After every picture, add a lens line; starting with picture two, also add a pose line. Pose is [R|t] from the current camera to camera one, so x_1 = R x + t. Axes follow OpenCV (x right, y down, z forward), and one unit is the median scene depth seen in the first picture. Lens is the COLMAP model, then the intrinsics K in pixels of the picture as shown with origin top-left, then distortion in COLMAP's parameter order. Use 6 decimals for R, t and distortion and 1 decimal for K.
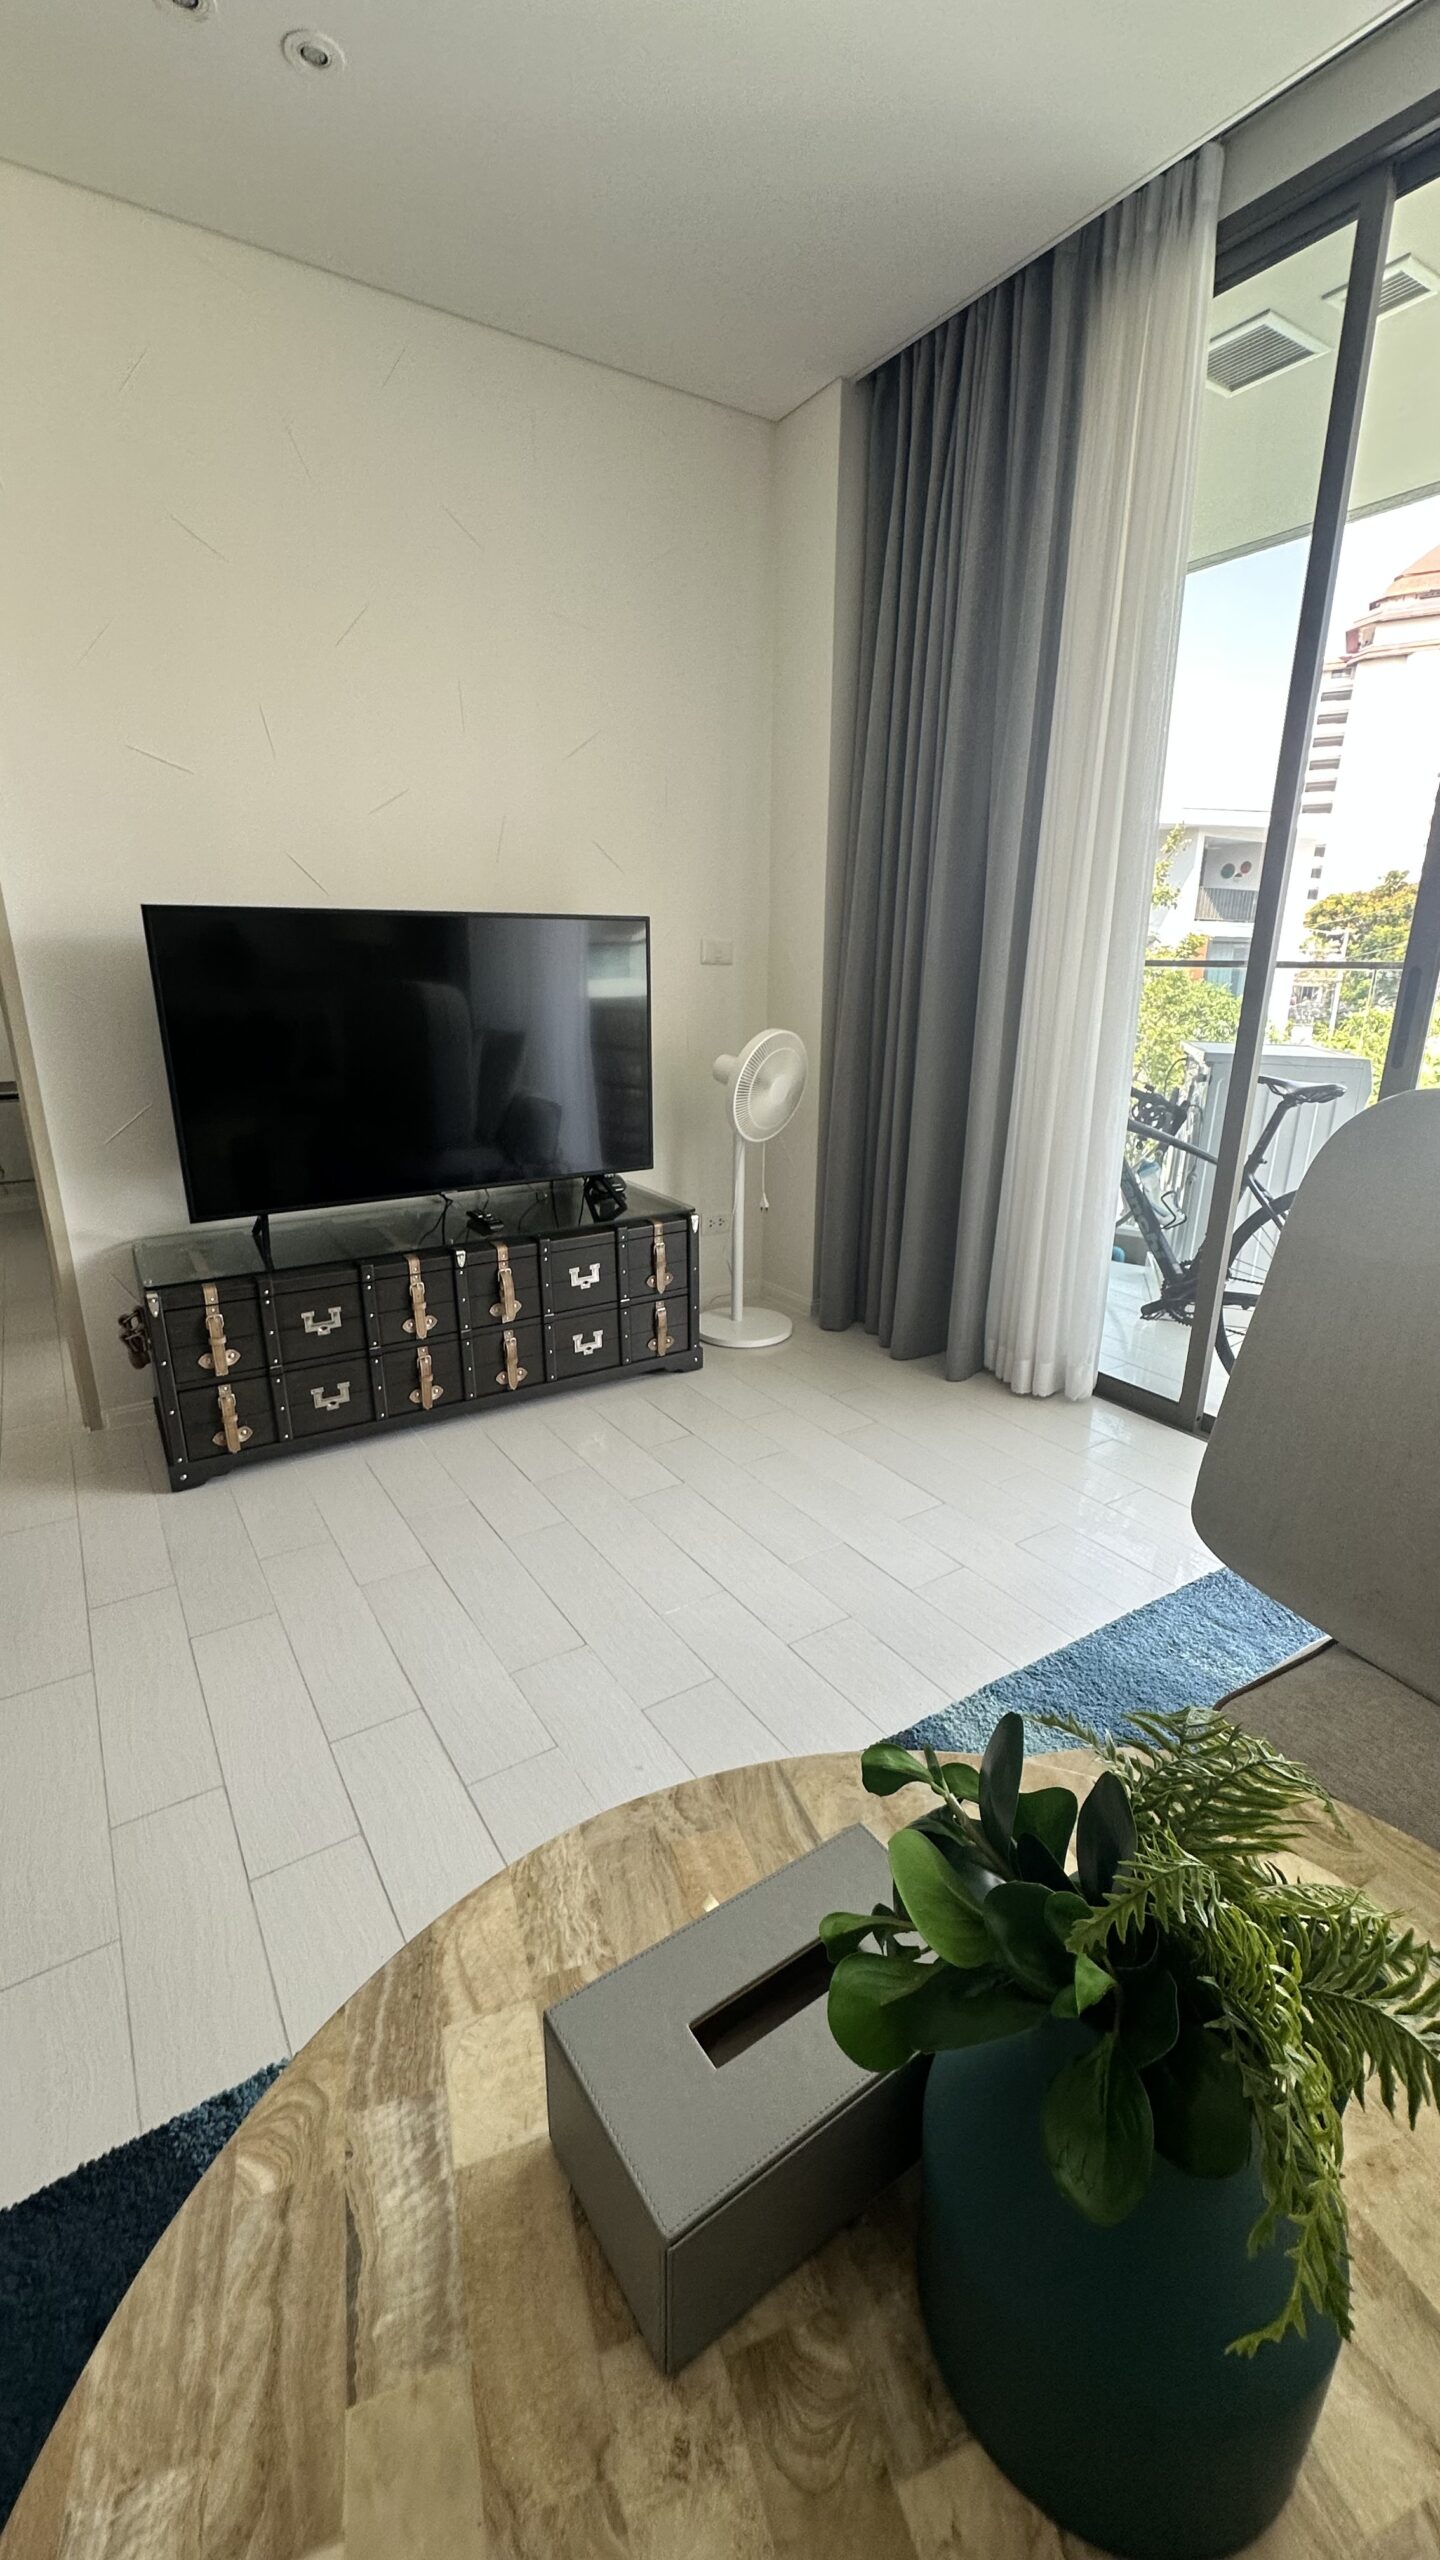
lens RADIAL K [[1019.8, 0, 722.5], [0, 1019.8, 1268.0], [0, 0, 1]] dist [-0.001541, 0.000784]
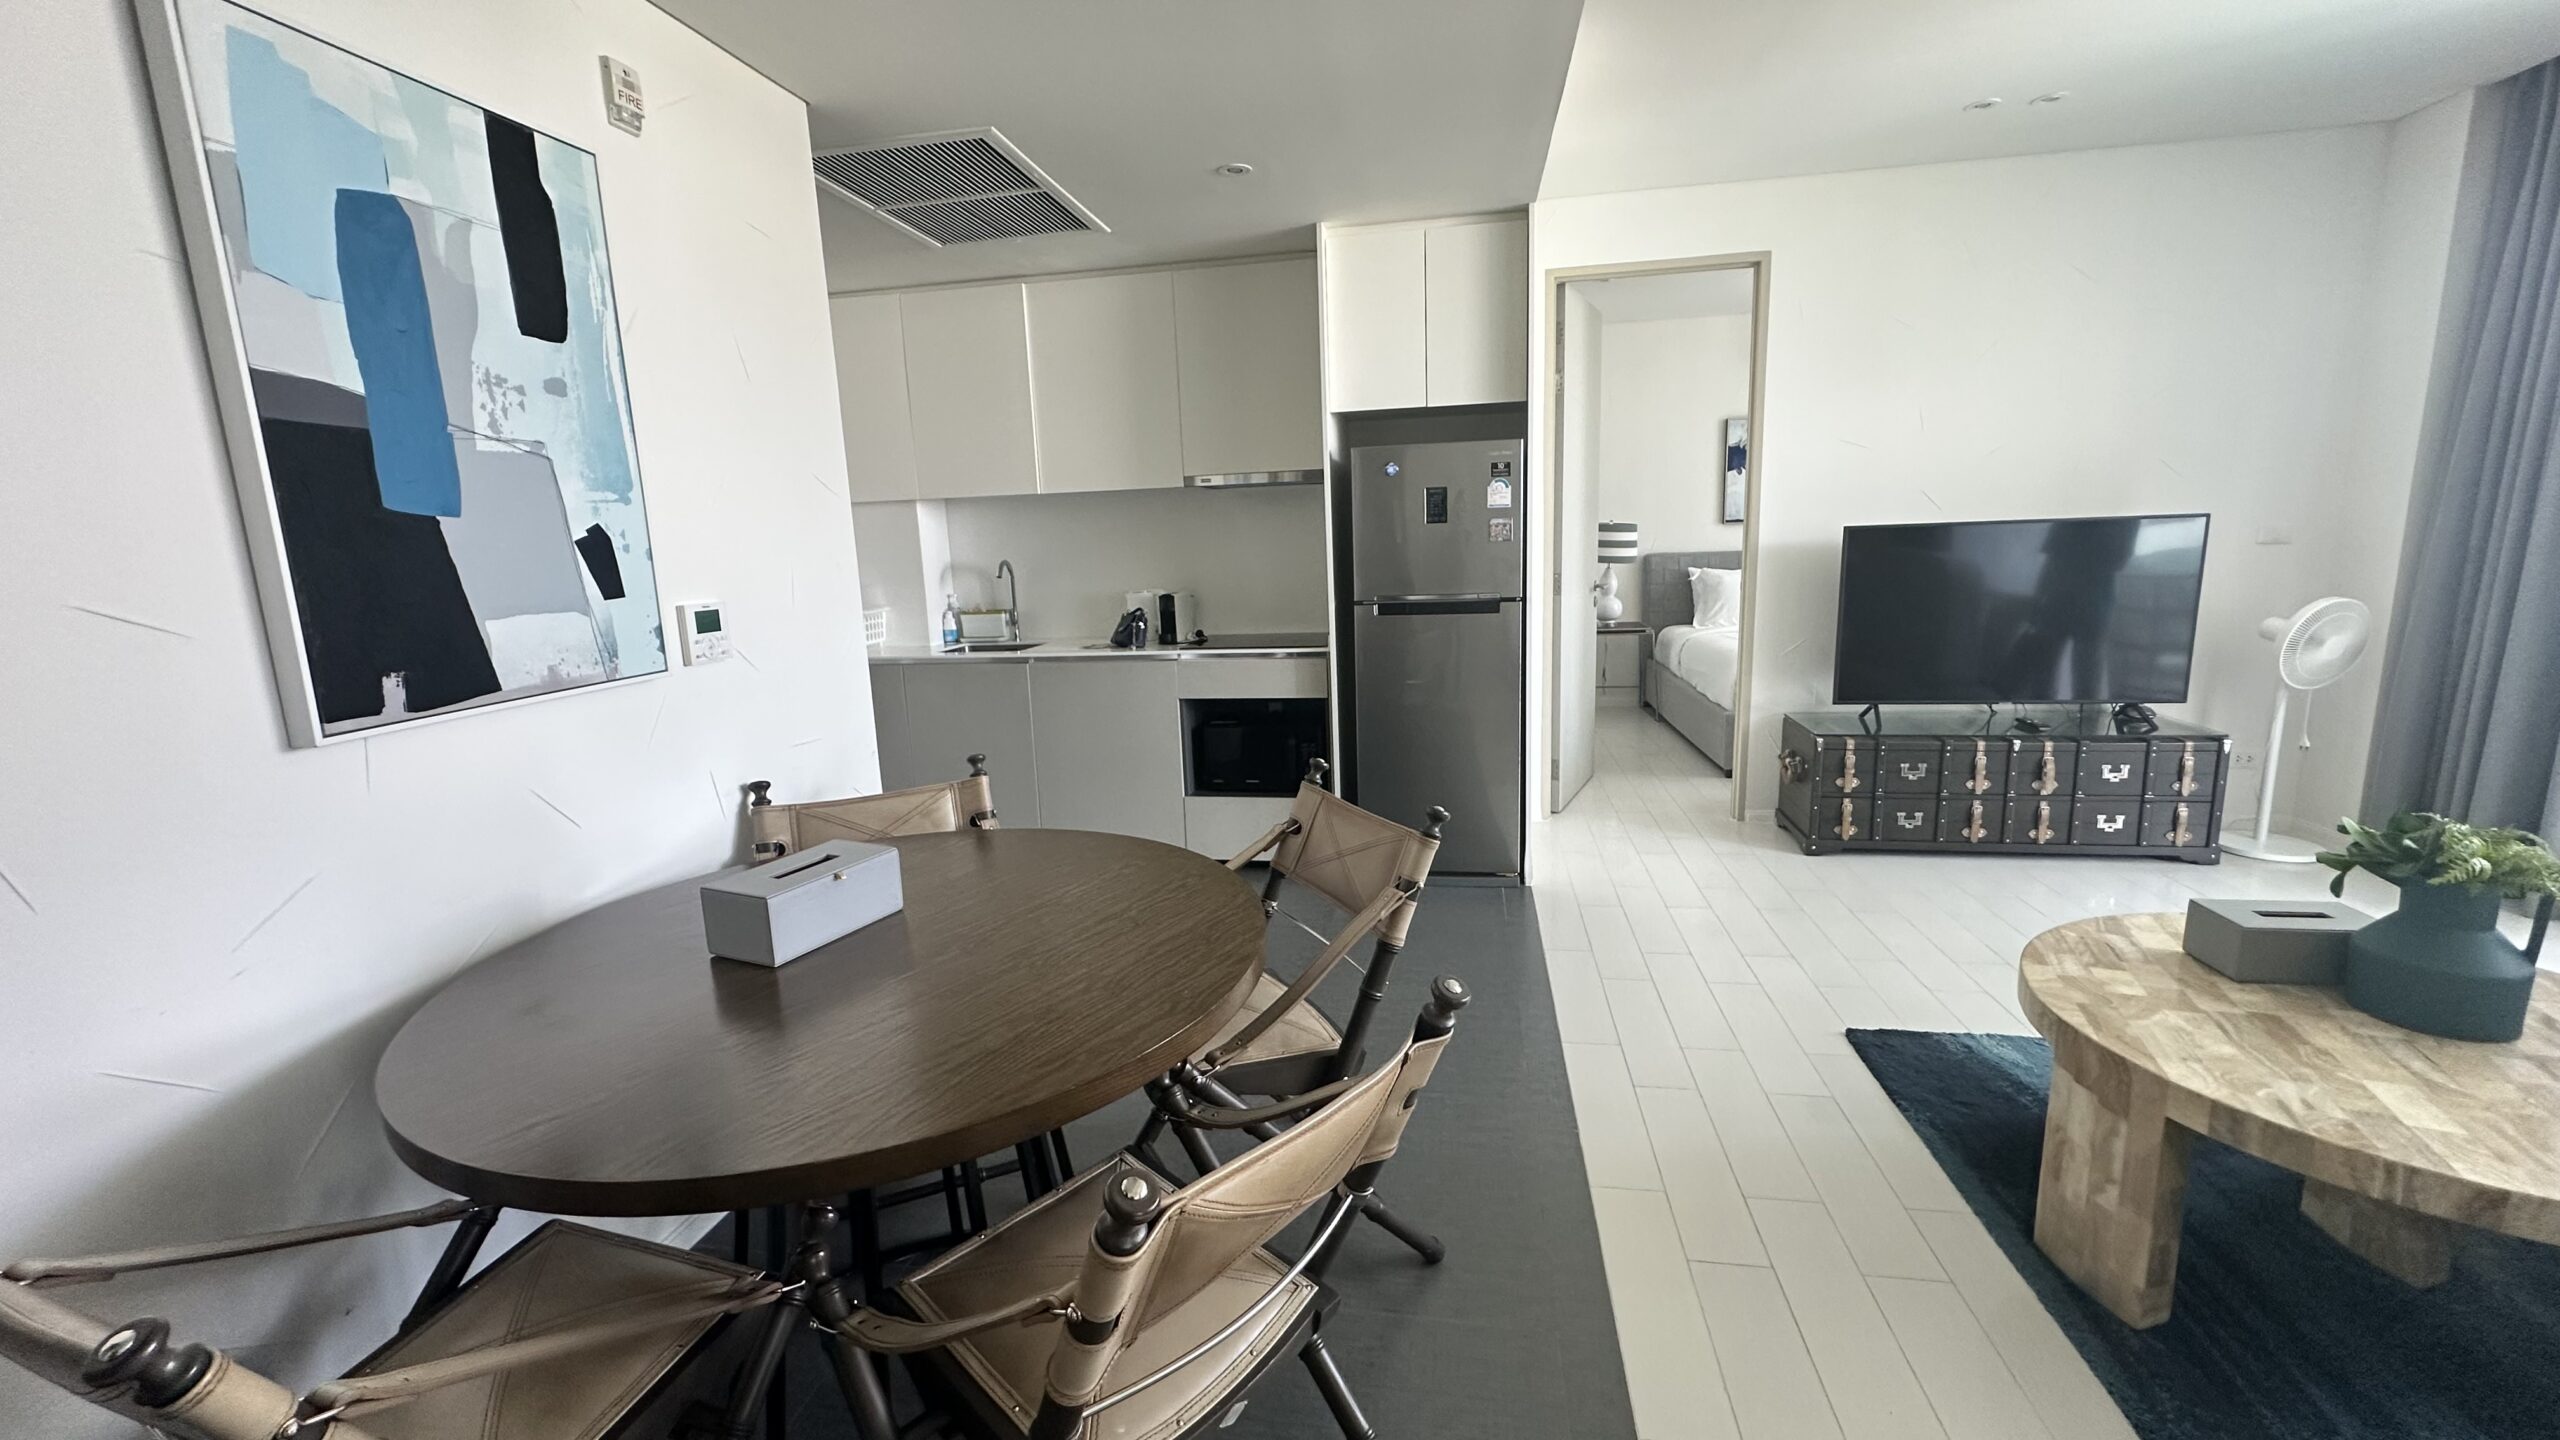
lens RADIAL K [[1019.8, 0, 1277.0], [0, 1019.8, 713.4], [0, 0, 1]] dist [-0.001541, 0.000784]
pose [[0.728250, 0.091799, -0.679136, -0.032398], [-0.163254, 0.985697, -0.041823, 0.171340], [0.665583, 0.141329, 0.732820, -0.769366]]
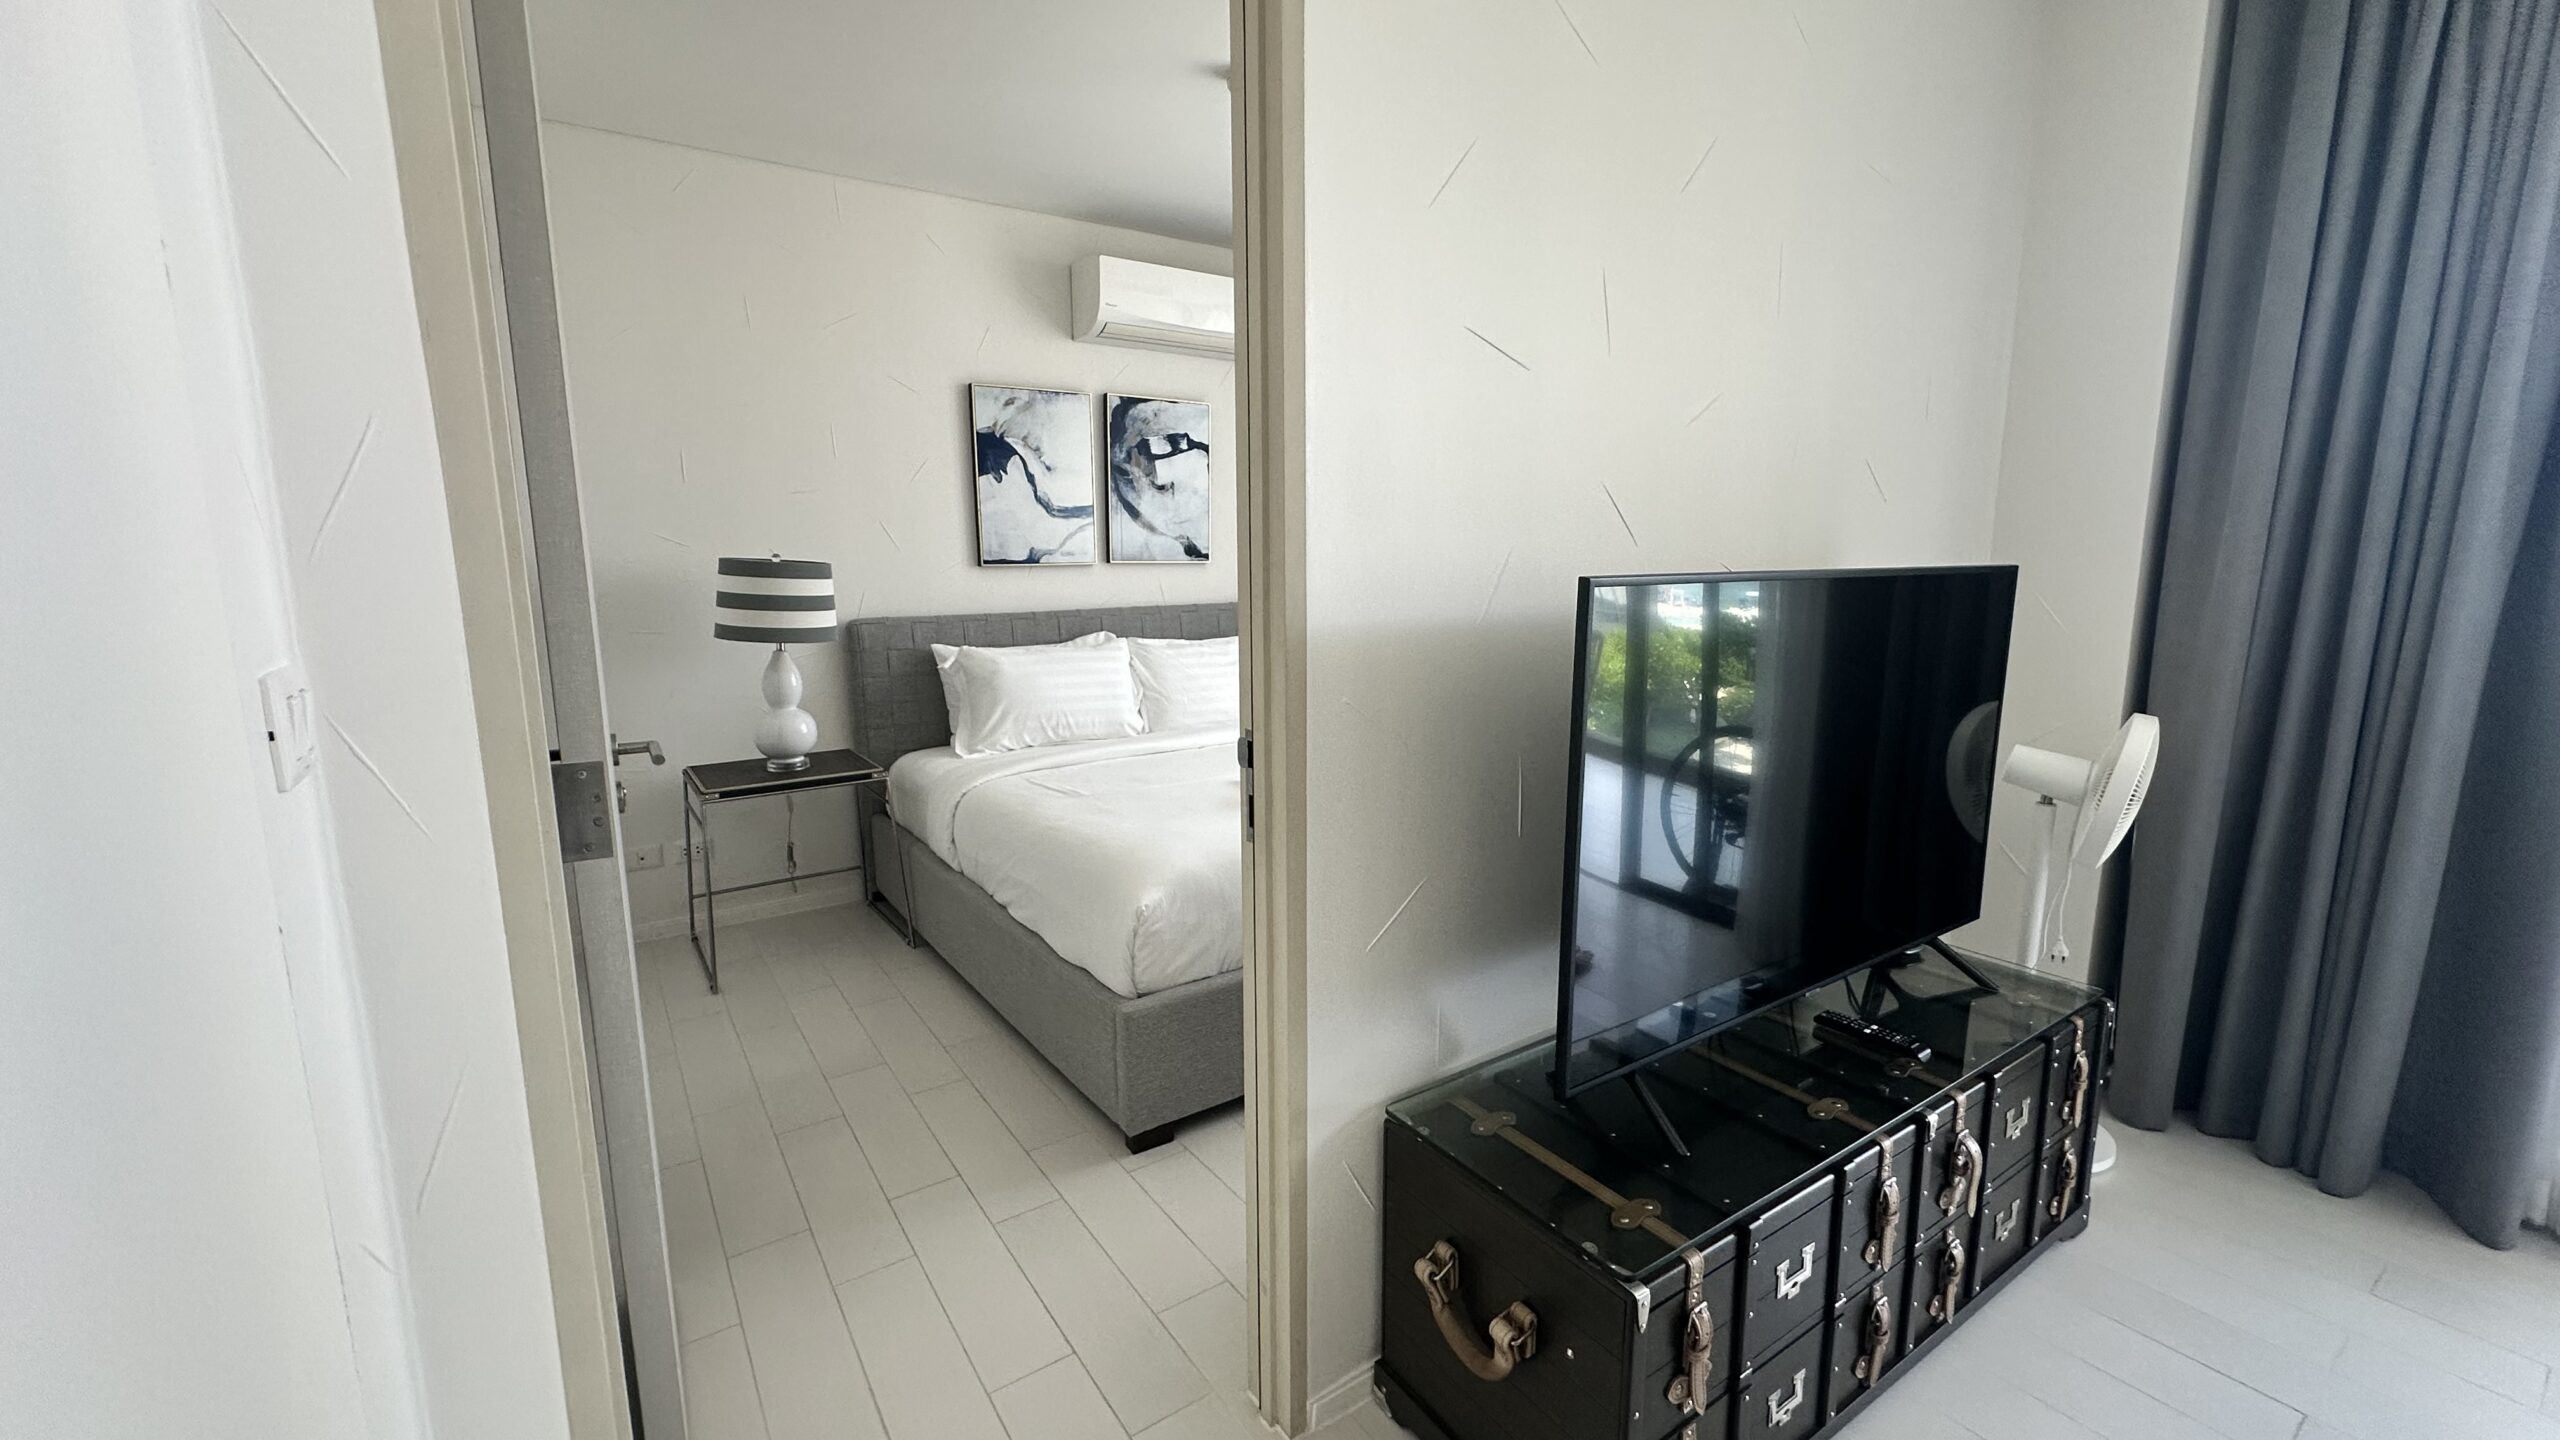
lens RADIAL K [[1019.8, 0, 1277.0], [0, 1019.8, 713.4], [0, 0, 1]] dist [-0.001541, 0.000784]
pose [[0.999551, -0.014491, 0.026242, -0.609254], [0.018045, 0.989886, -0.140714, -0.162088], [-0.023937, 0.141124, 0.989702, 0.345747]]
